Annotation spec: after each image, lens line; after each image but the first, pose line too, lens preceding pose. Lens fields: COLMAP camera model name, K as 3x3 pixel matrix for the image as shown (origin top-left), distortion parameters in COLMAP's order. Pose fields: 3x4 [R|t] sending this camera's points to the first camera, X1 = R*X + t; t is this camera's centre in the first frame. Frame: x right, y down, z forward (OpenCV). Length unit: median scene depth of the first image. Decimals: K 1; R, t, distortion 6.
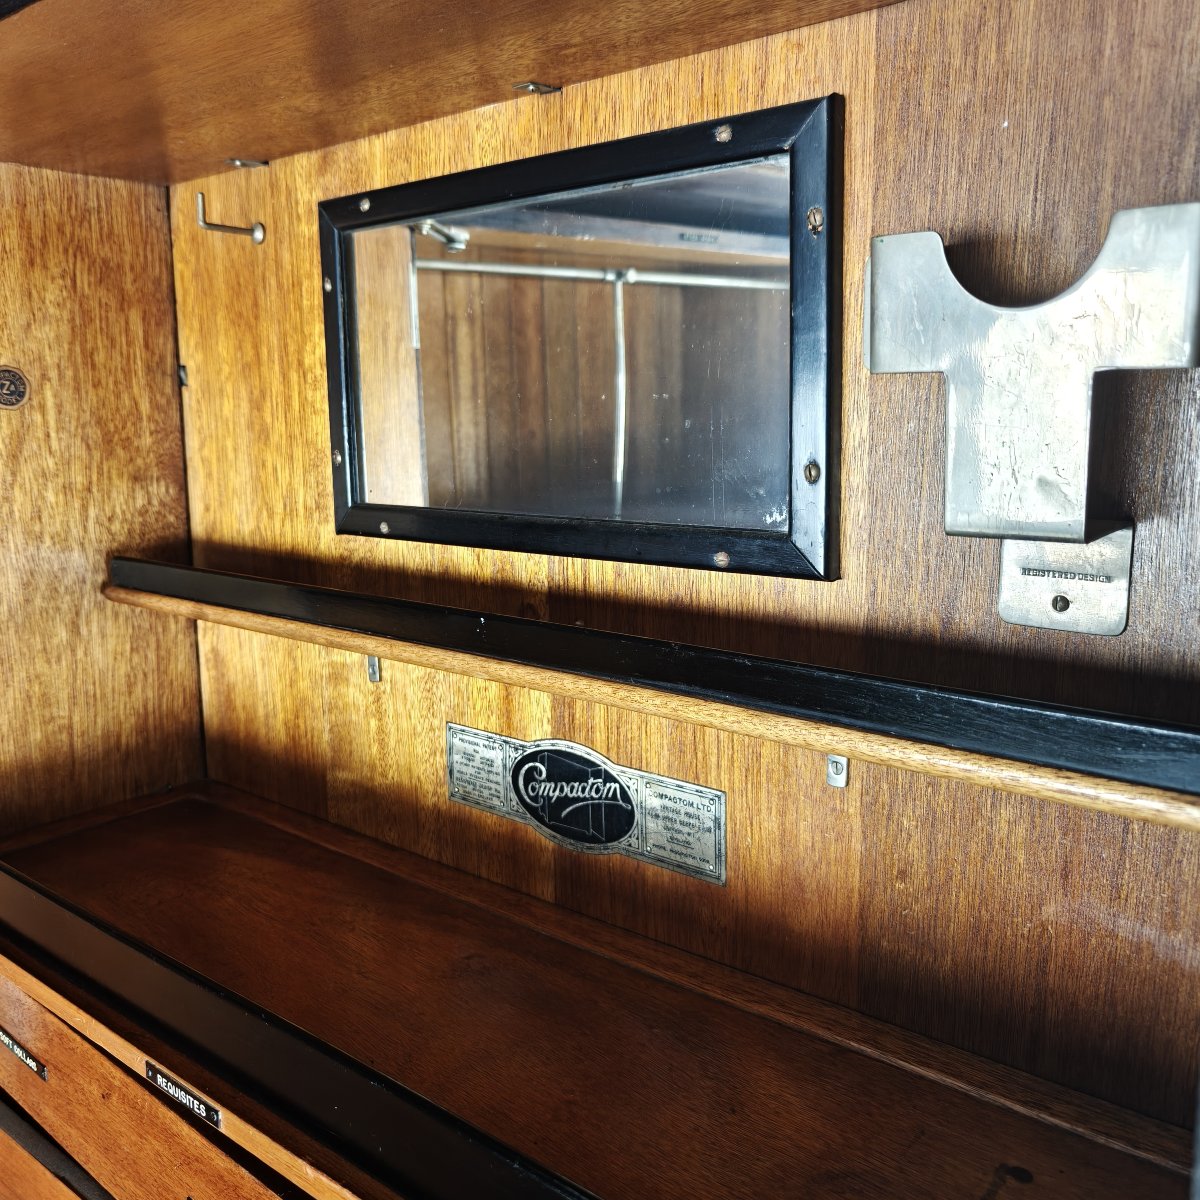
lens RADIAL K [[1136.7, 0, 597.6], [0, 1136.7, 564.0], [0, 0, 1]] dist [0.010127, -0.001663]
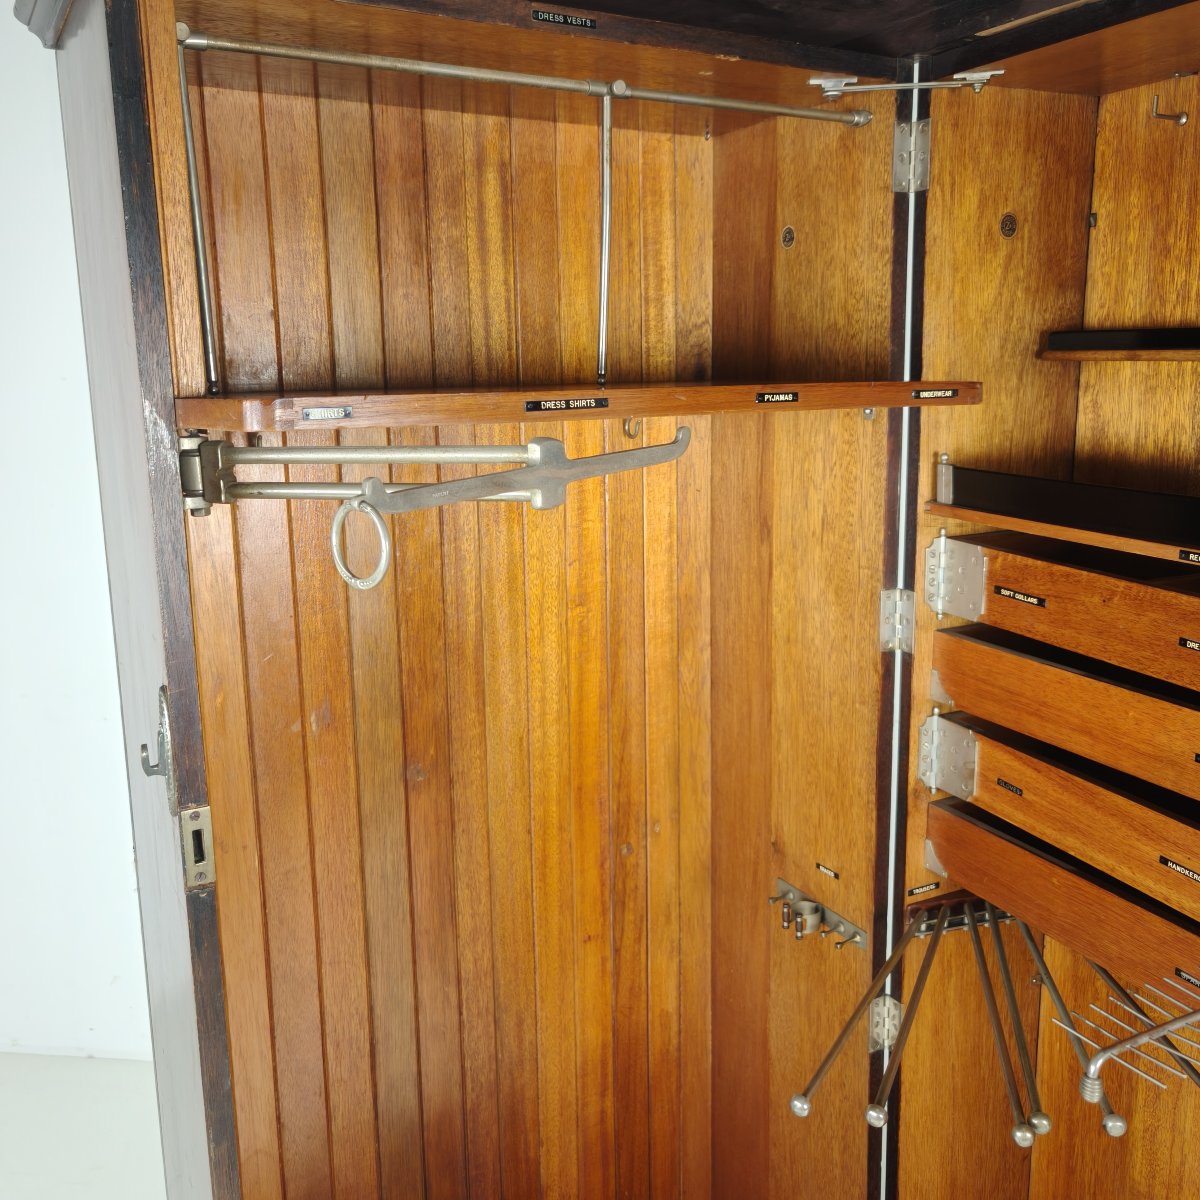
lens RADIAL K [[1136.7, 0, 597.6], [0, 1136.7, 564.0], [0, 0, 1]] dist [0.010127, -0.001663]
pose [[0.913033, 0.072258, -0.401435, -0.344092], [-0.050996, 0.996684, 0.063414, 0.256287], [0.404686, -0.037427, 0.913689, -0.769547]]
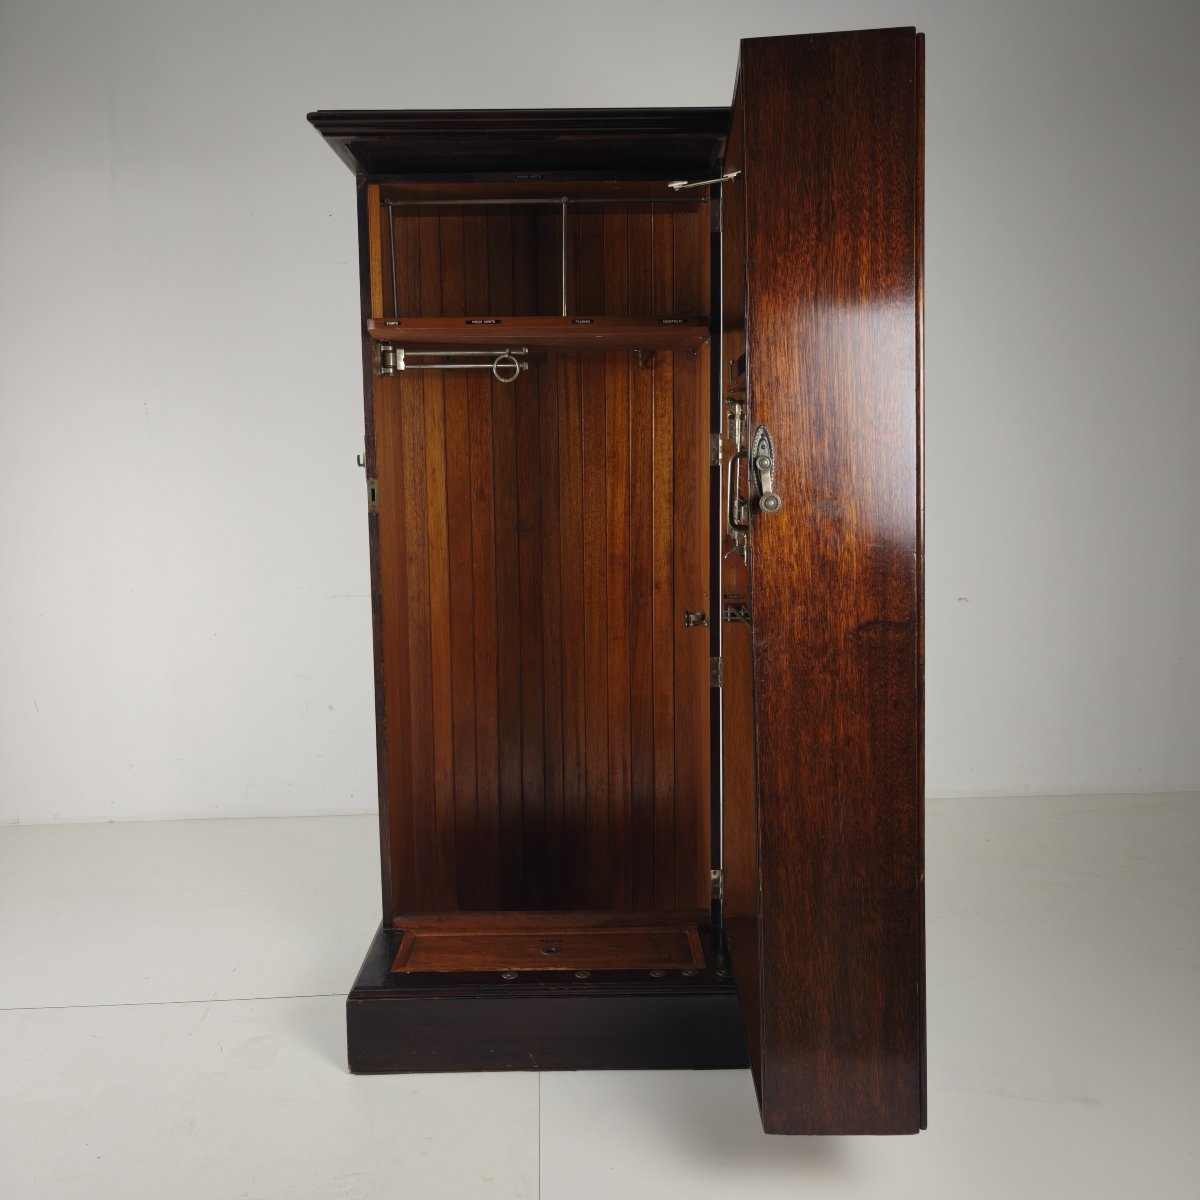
lens RADIAL K [[1104.6, 0, 601.9], [0, 1104.6, 590.1], [0, 0, 1]] dist [-0.007859, -0.003545]
pose [[0.589733, 0.109196, -0.800182, 1.769902], [-0.104549, 0.992802, 0.058429, 0.672301], [0.800802, 0.049201, 0.596904, -1.203493]]
